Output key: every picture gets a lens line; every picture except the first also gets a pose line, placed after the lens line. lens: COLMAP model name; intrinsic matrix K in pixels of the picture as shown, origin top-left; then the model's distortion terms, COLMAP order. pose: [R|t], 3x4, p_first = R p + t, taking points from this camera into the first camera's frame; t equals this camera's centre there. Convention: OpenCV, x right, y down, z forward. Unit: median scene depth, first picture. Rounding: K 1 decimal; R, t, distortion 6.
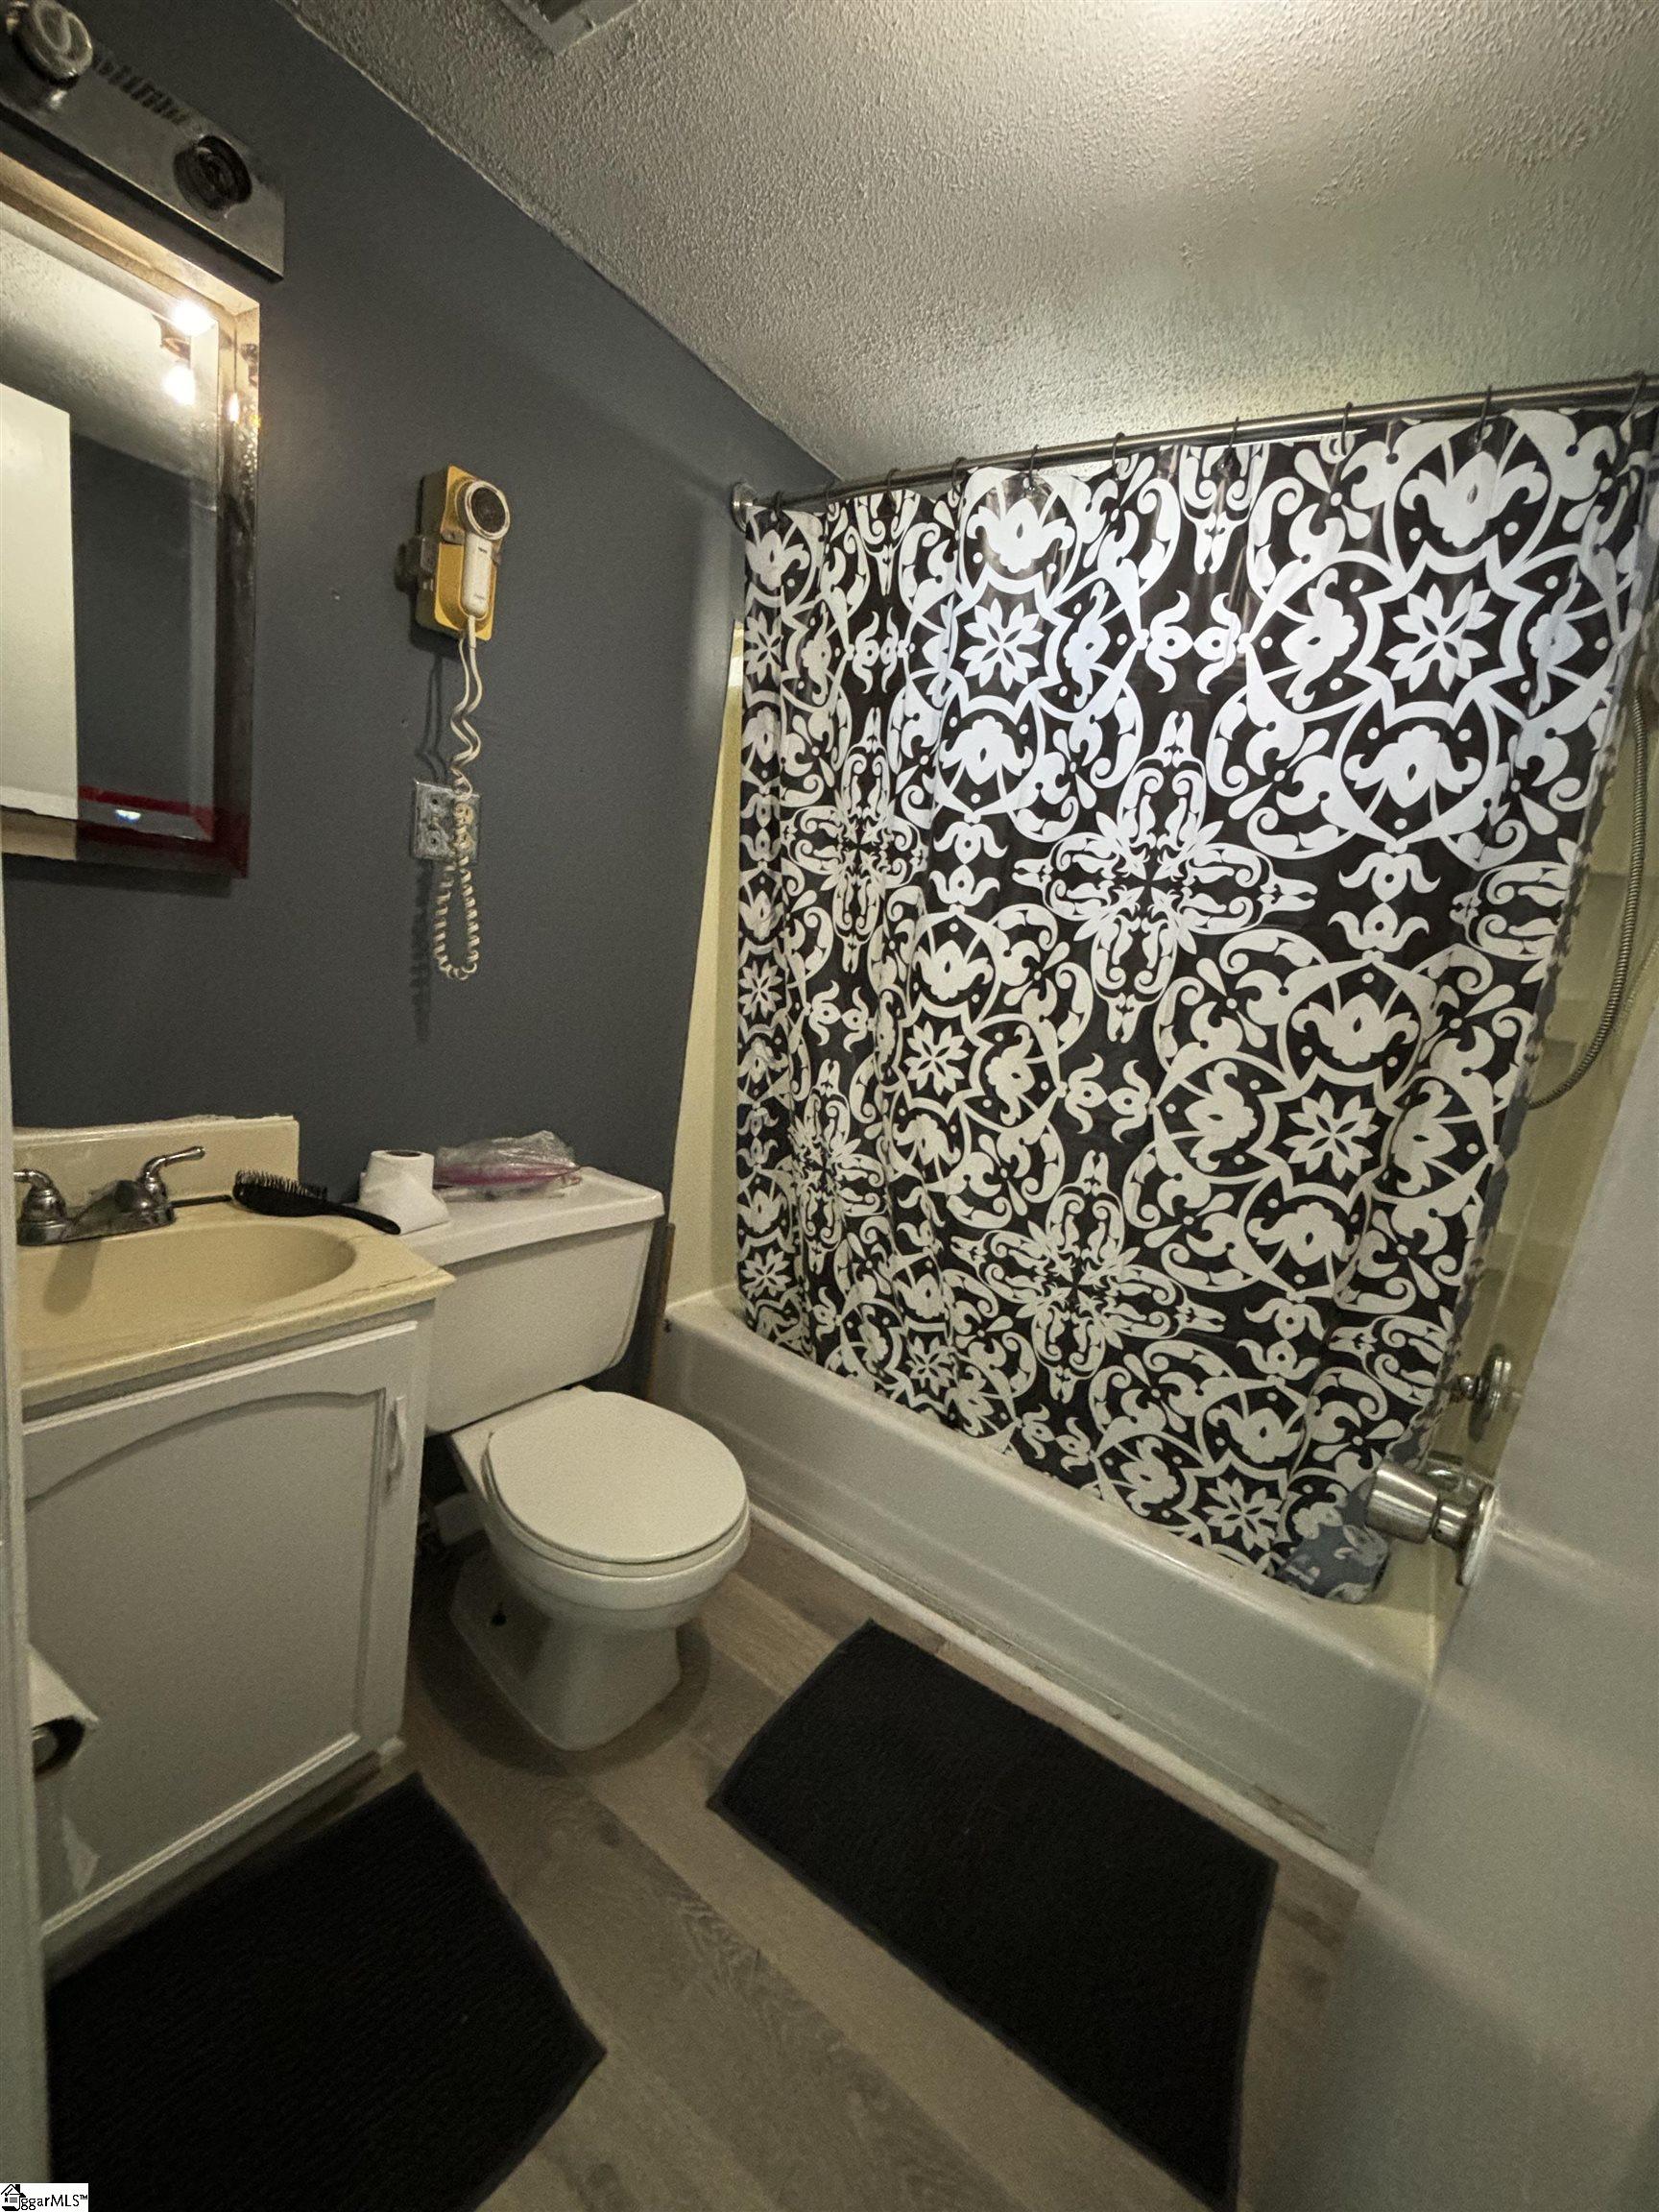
lens RADIAL K [[901.4, 0, 829.5], [0, 901.4, 1106.0], [0, 0, 1]] dist [-0.019431, 0.014887]
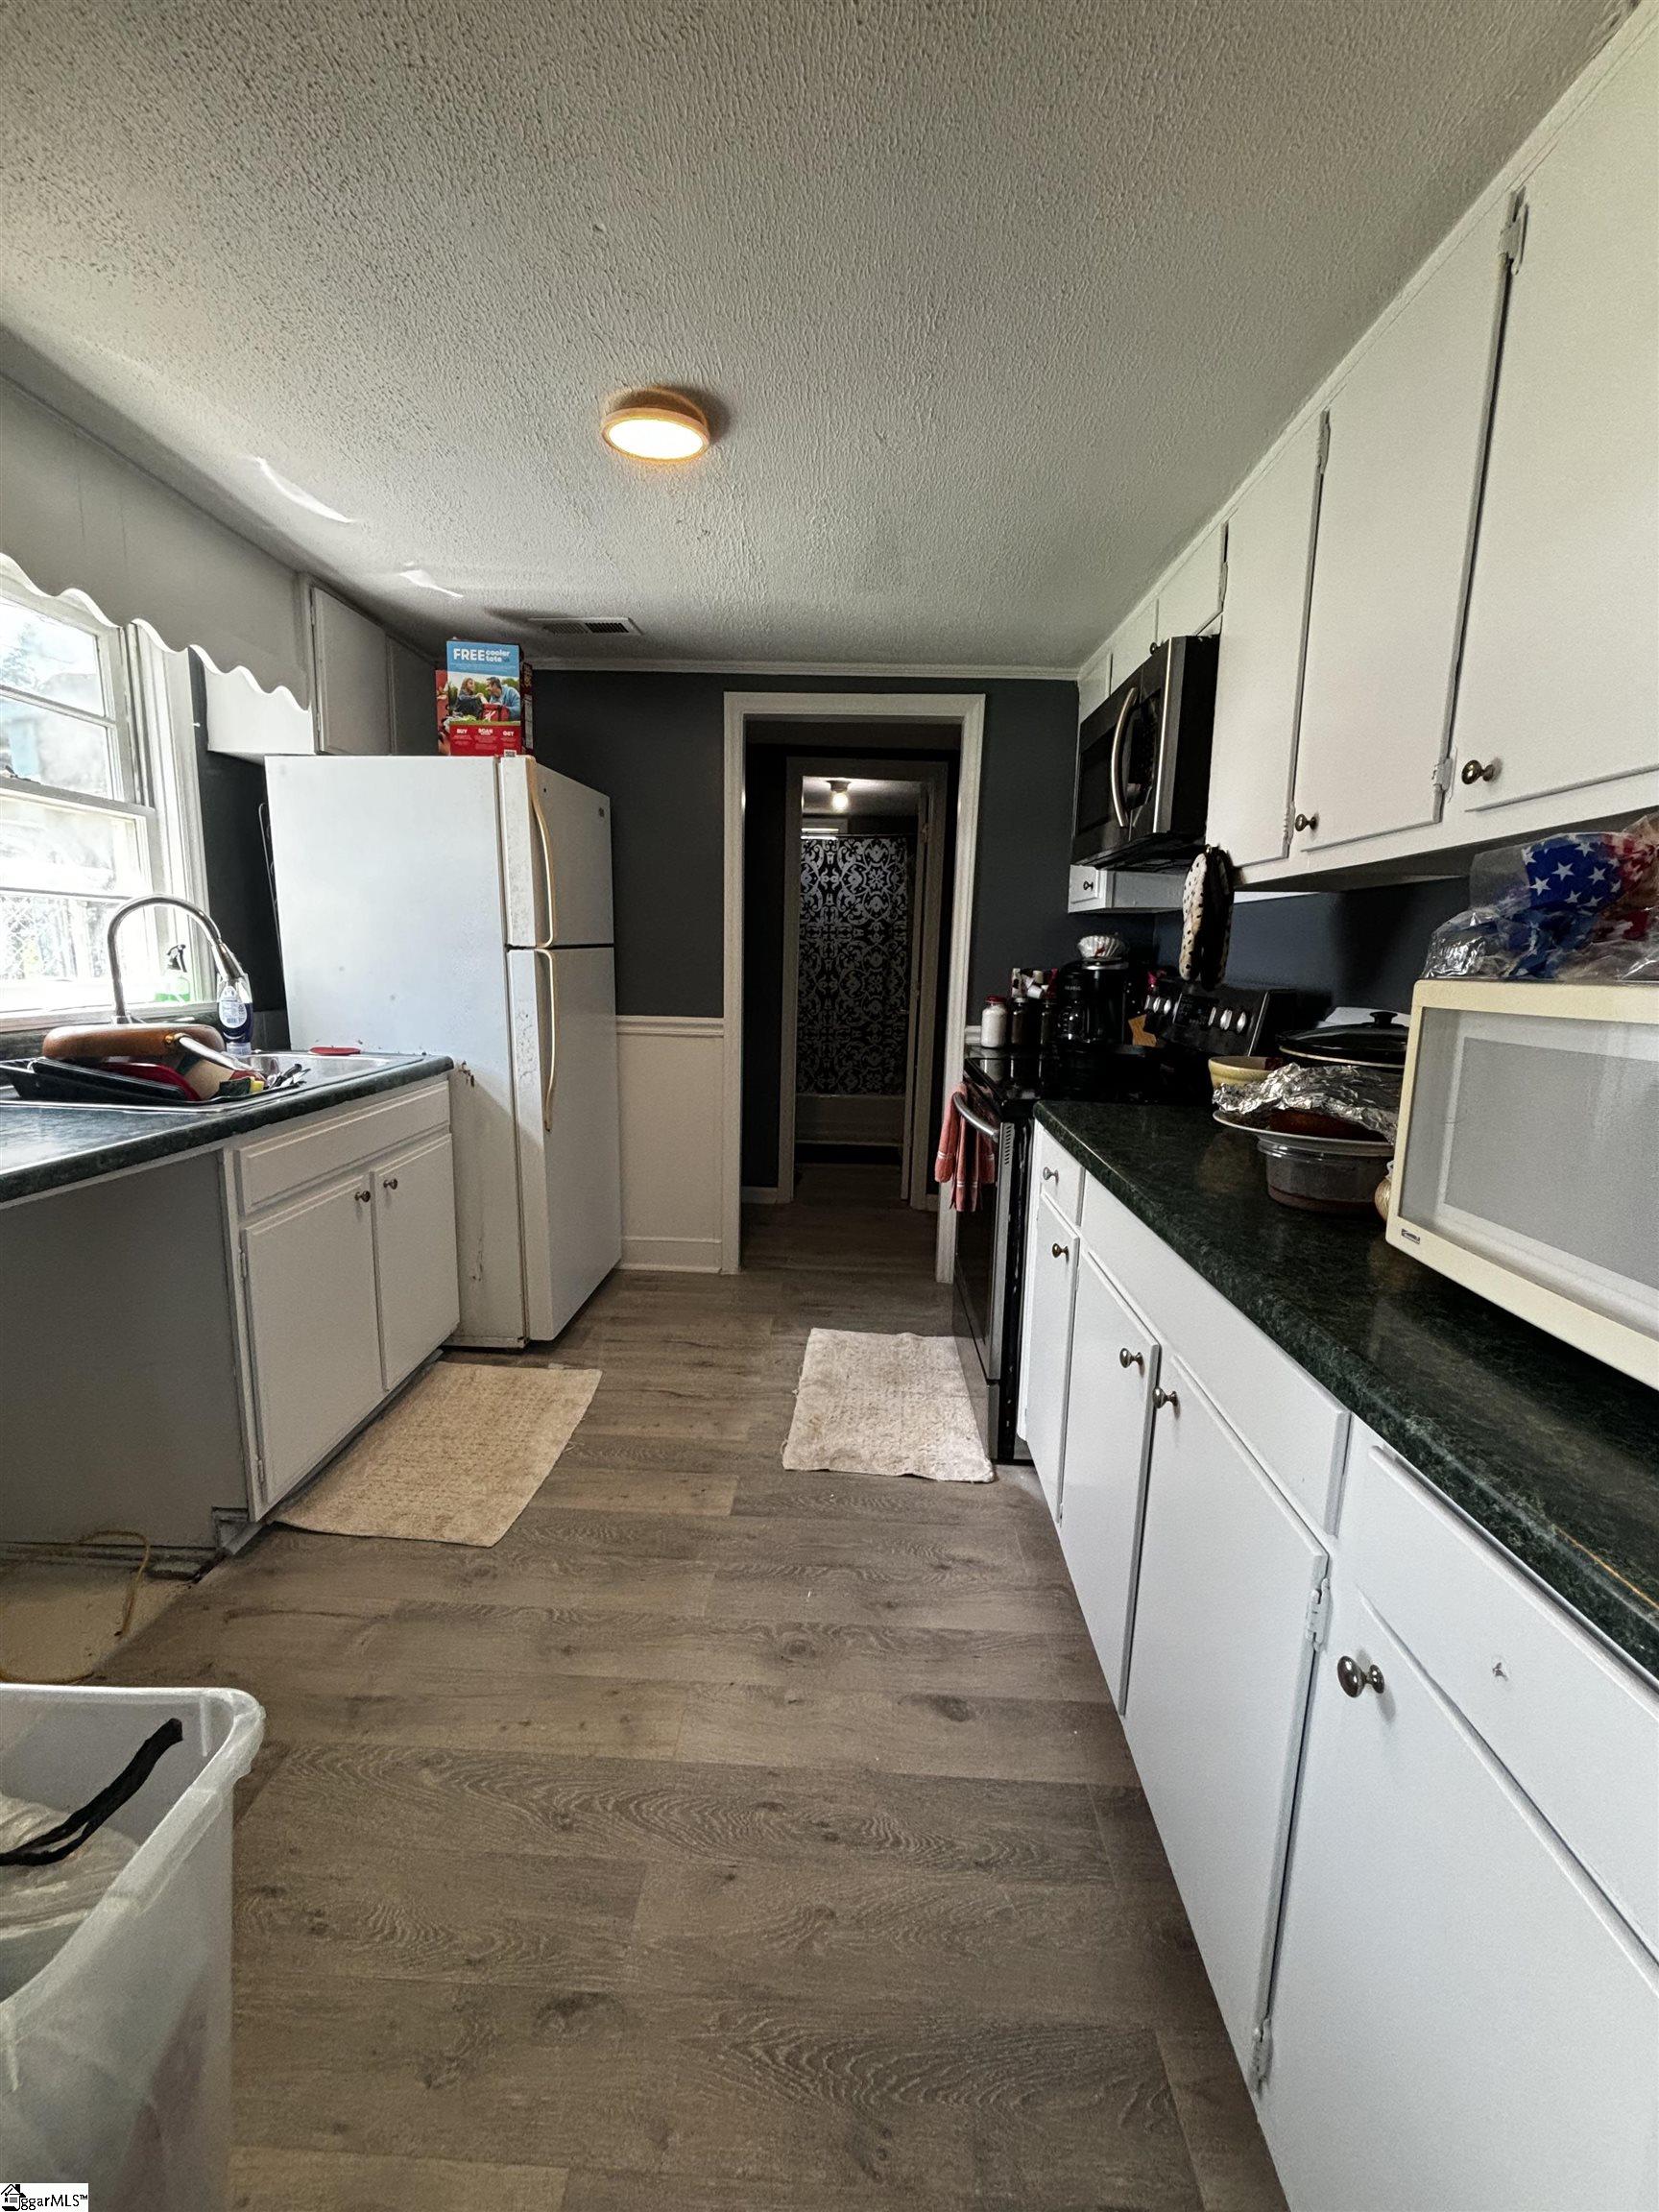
lens RADIAL K [[901.4, 0, 829.5], [0, 901.4, 1106.0], [0, 0, 1]] dist [-0.019431, 0.014887]
pose [[0.828392, -0.216454, 0.516638, -2.160973], [0.199581, 0.975846, 0.088832, 0.188208], [-0.523387, 0.029523, 0.851583, -2.788057]]
